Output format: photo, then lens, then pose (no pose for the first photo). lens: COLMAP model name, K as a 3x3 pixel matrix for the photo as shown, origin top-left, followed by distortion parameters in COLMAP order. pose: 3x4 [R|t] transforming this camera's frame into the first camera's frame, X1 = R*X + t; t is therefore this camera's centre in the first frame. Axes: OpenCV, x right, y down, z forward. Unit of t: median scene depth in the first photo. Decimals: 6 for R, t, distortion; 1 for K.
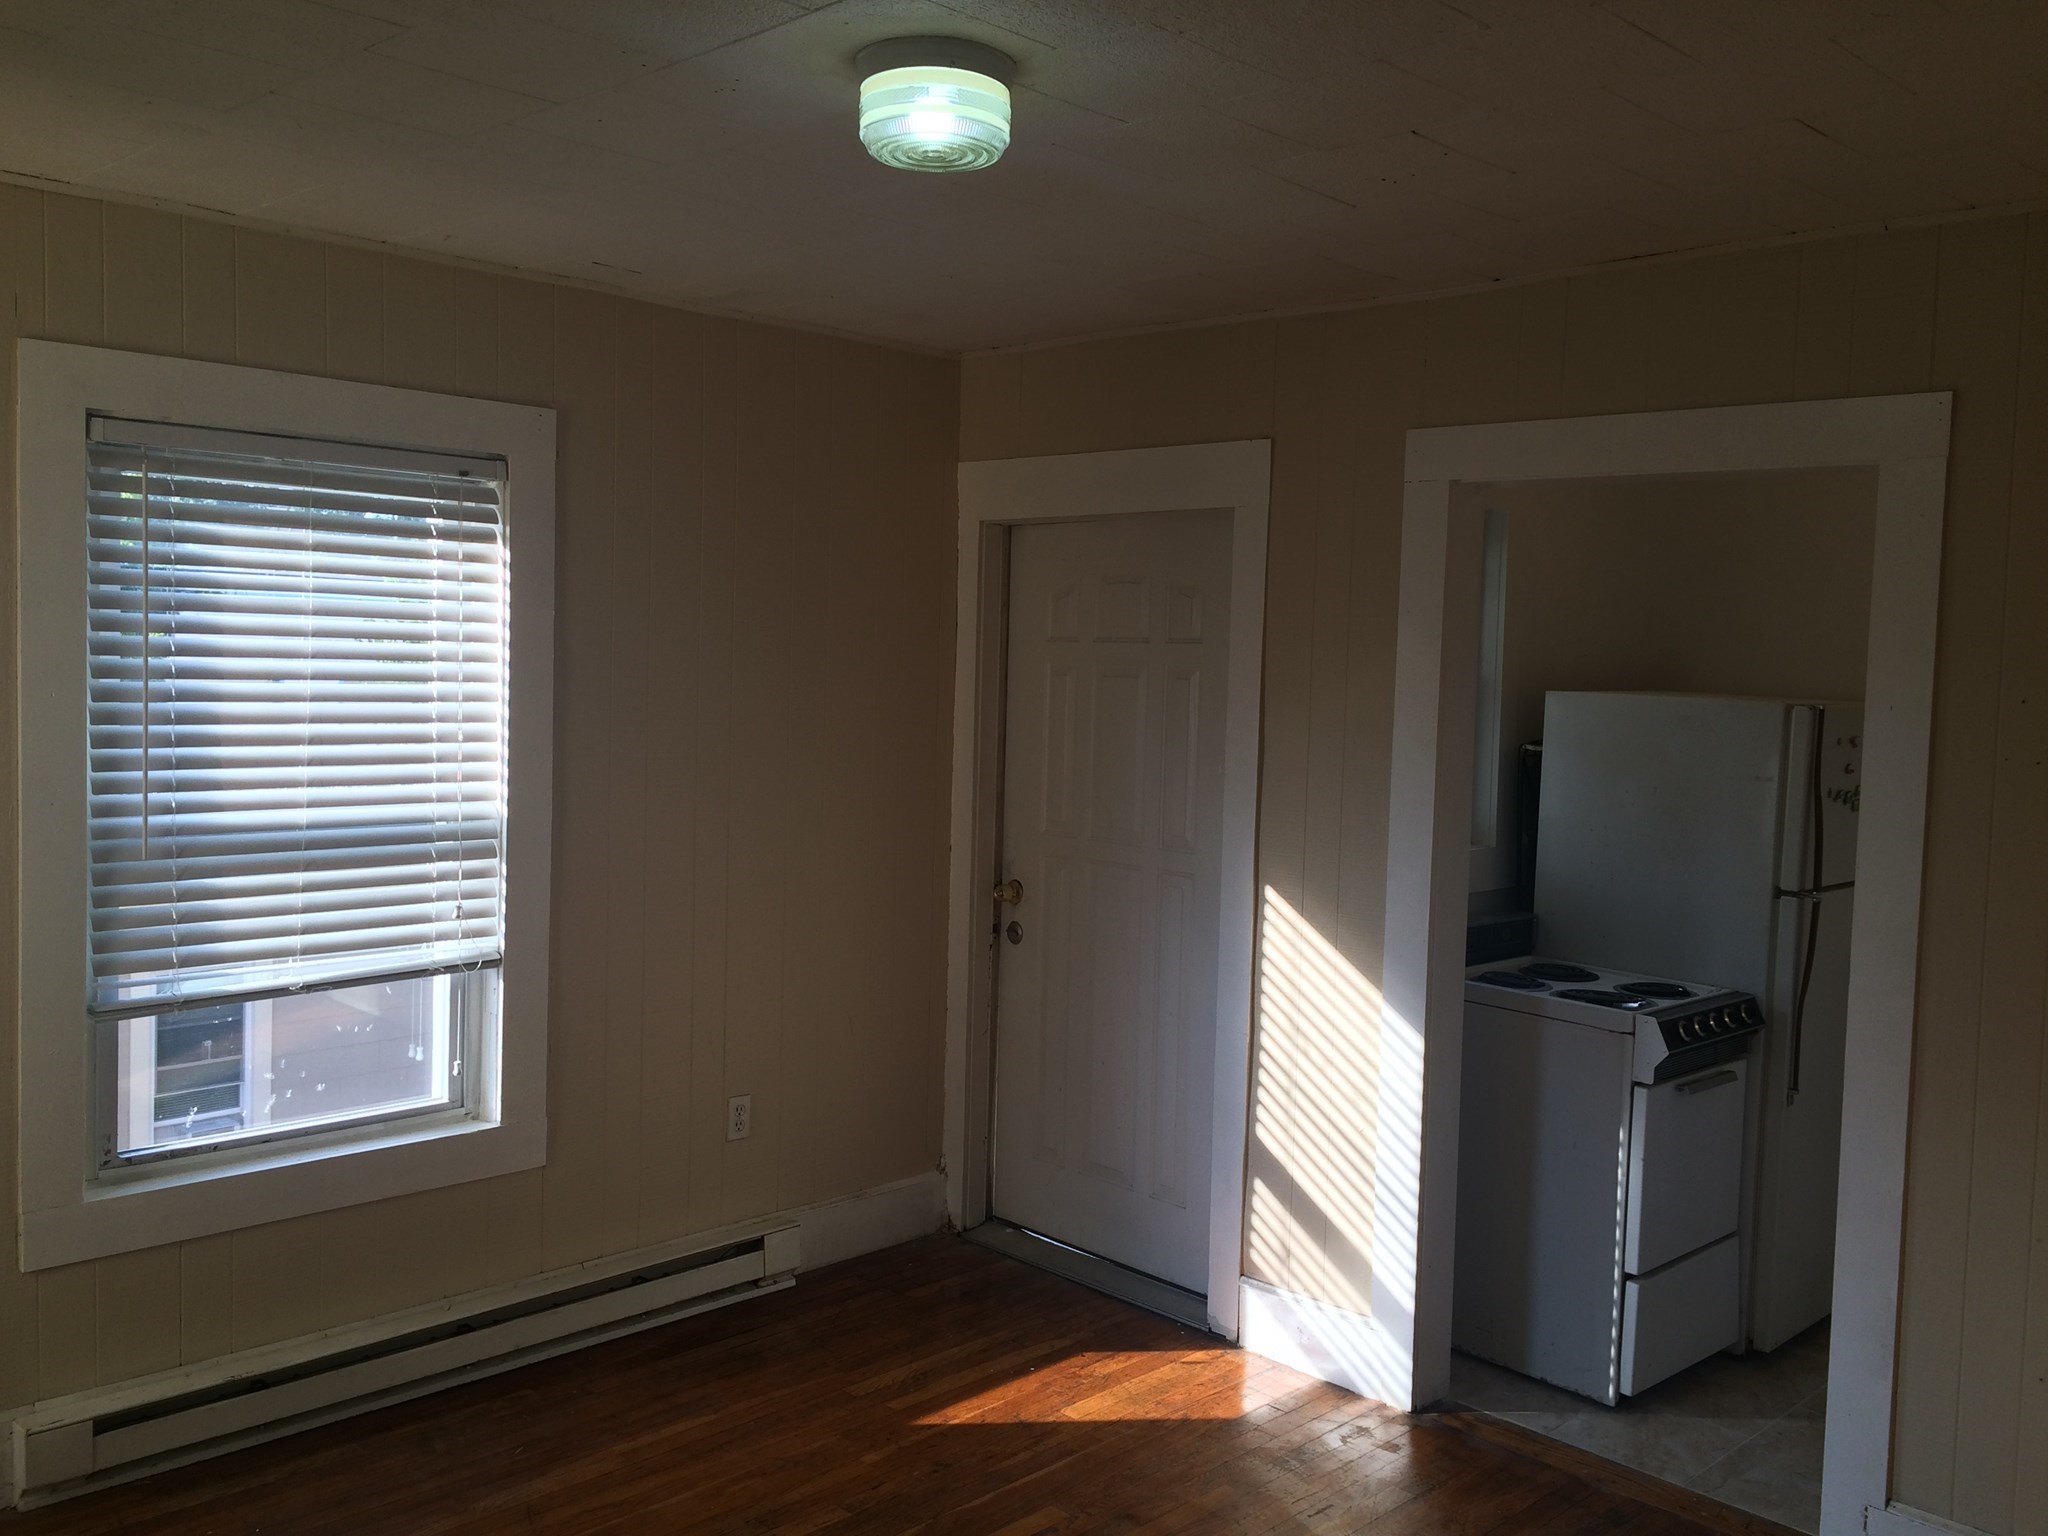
lens RADIAL K [[1749.9, 0, 1019.4], [0, 1749.9, 766.4], [0, 0, 1]] dist [0.099788, -0.148837]
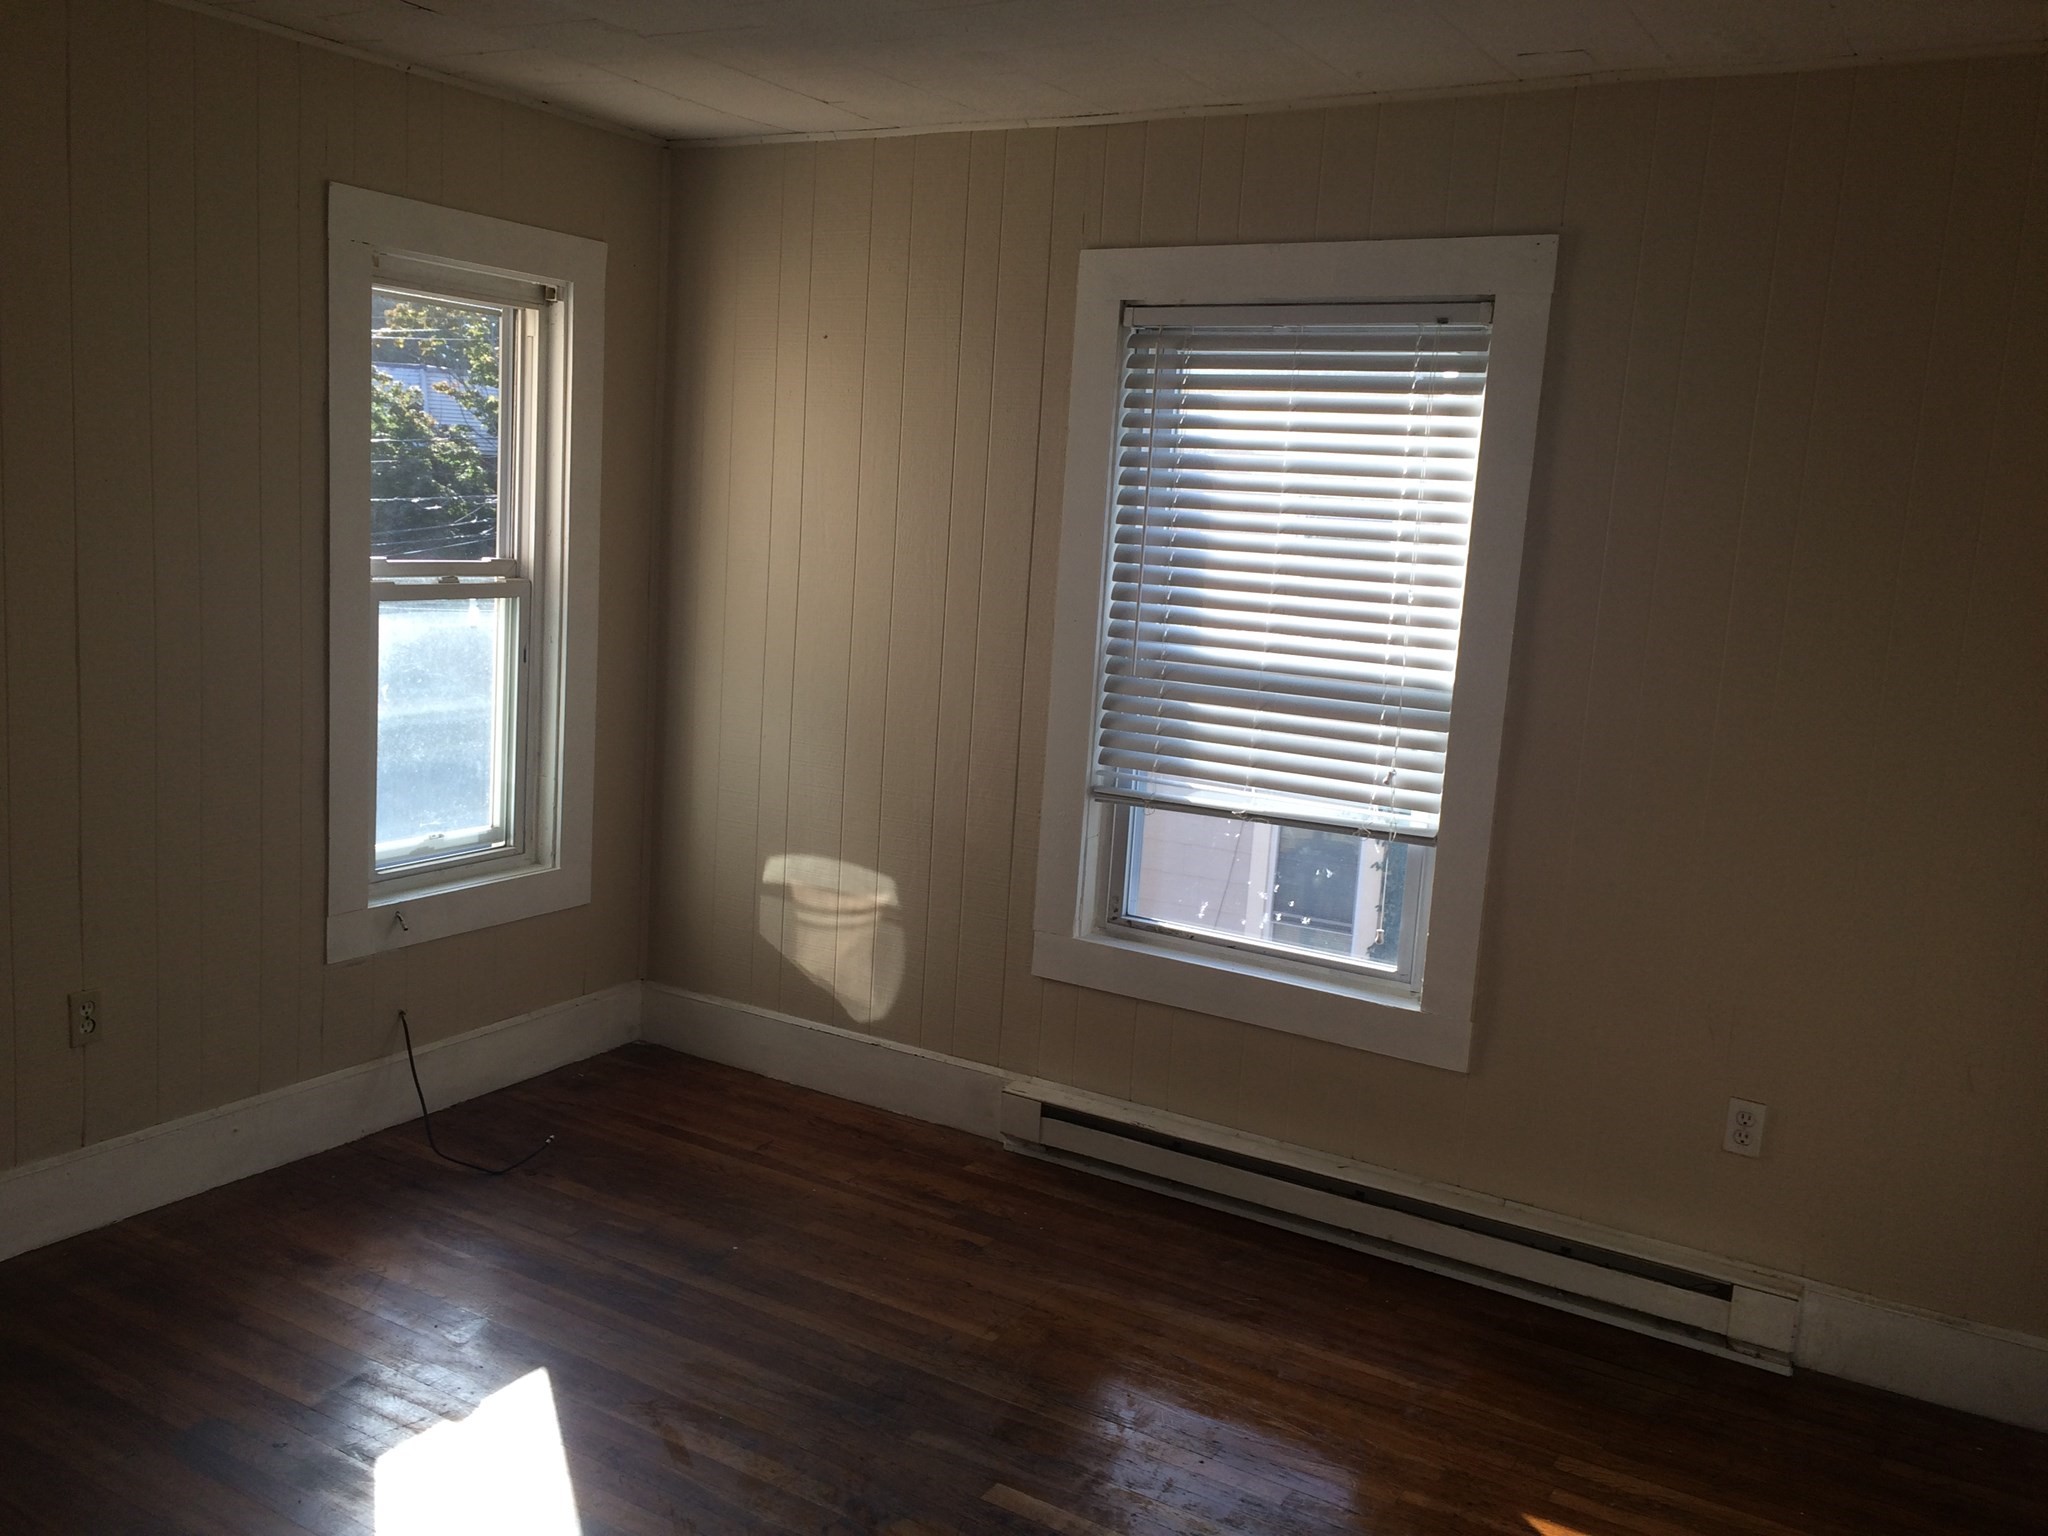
lens RADIAL K [[1749.9, 0, 1019.4], [0, 1749.9, 766.4], [0, 0, 1]] dist [0.099788, -0.148837]
pose [[0.238095, 0.131916, -0.962242, 0.571966], [-0.115330, 0.987564, 0.106851, -0.004535], [0.964370, 0.085535, 0.250348, 0.559741]]
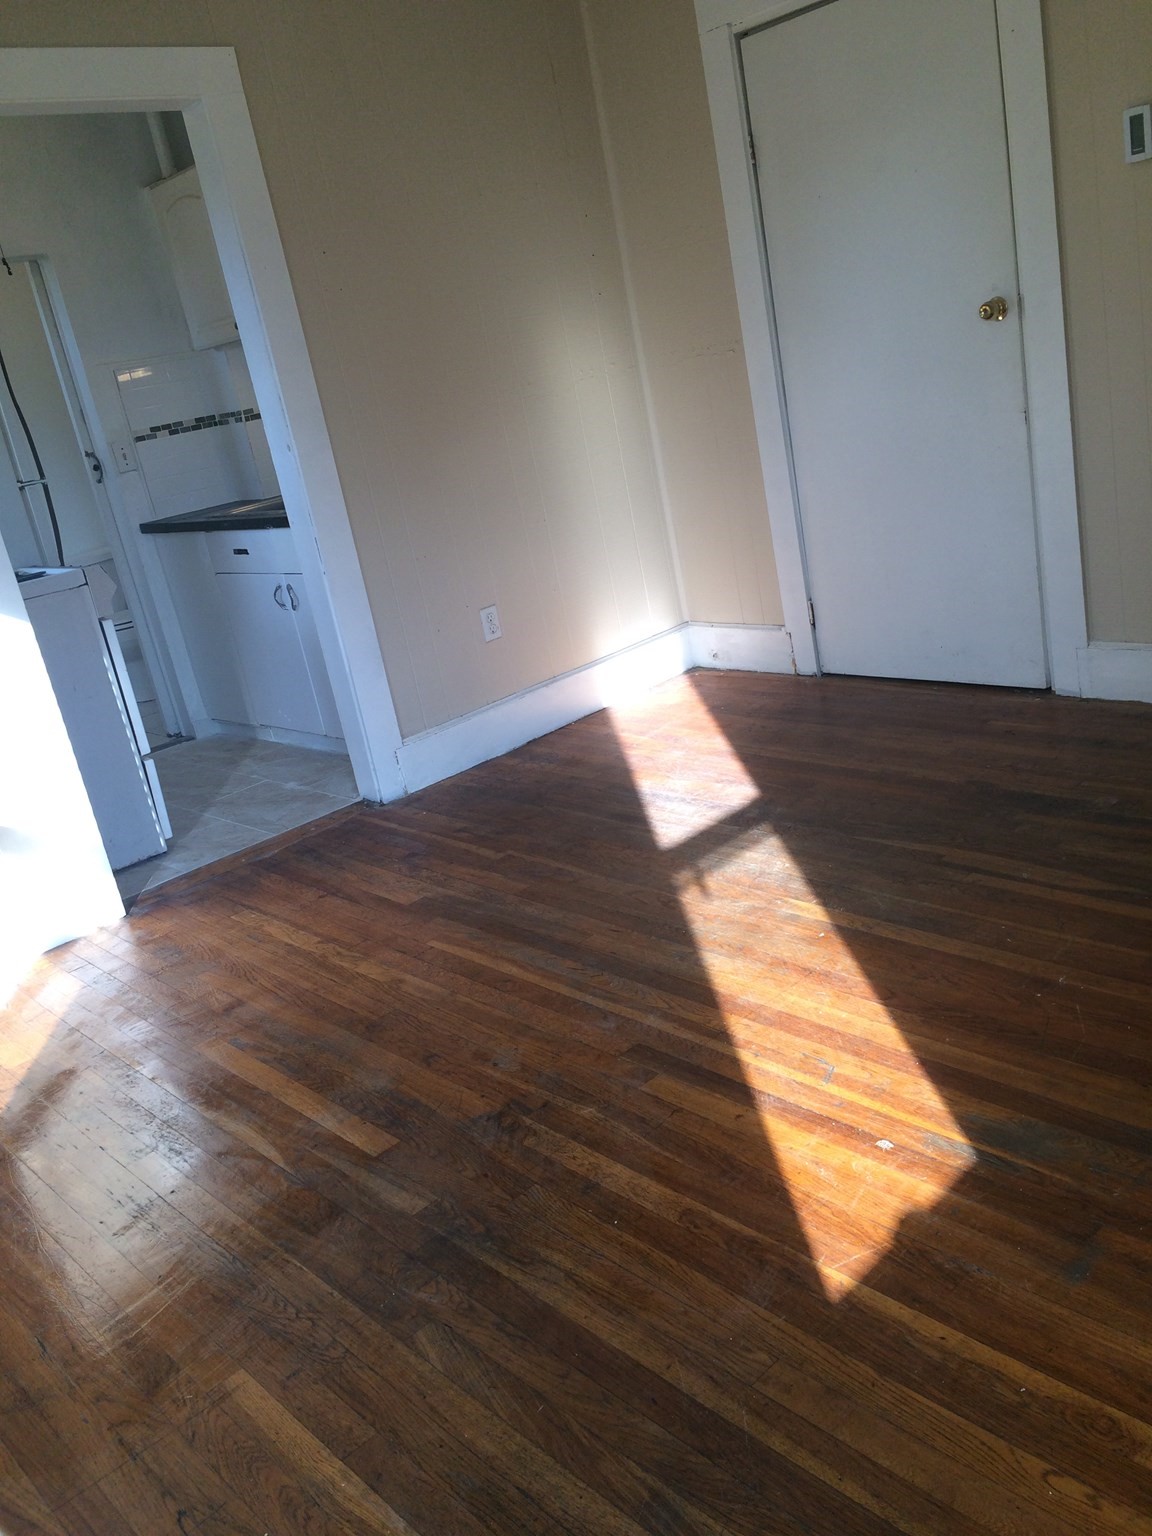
lens RADIAL K [[1312.4, 0, 584.5], [0, 1312.4, 760.9], [0, 0, 1]] dist [0.099788, -0.148837]
pose [[0.034168, -0.340275, 0.939705, -0.614938], [0.250426, 0.913173, 0.321562, 0.047739], [-0.967533, 0.224339, 0.116415, 0.565043]]
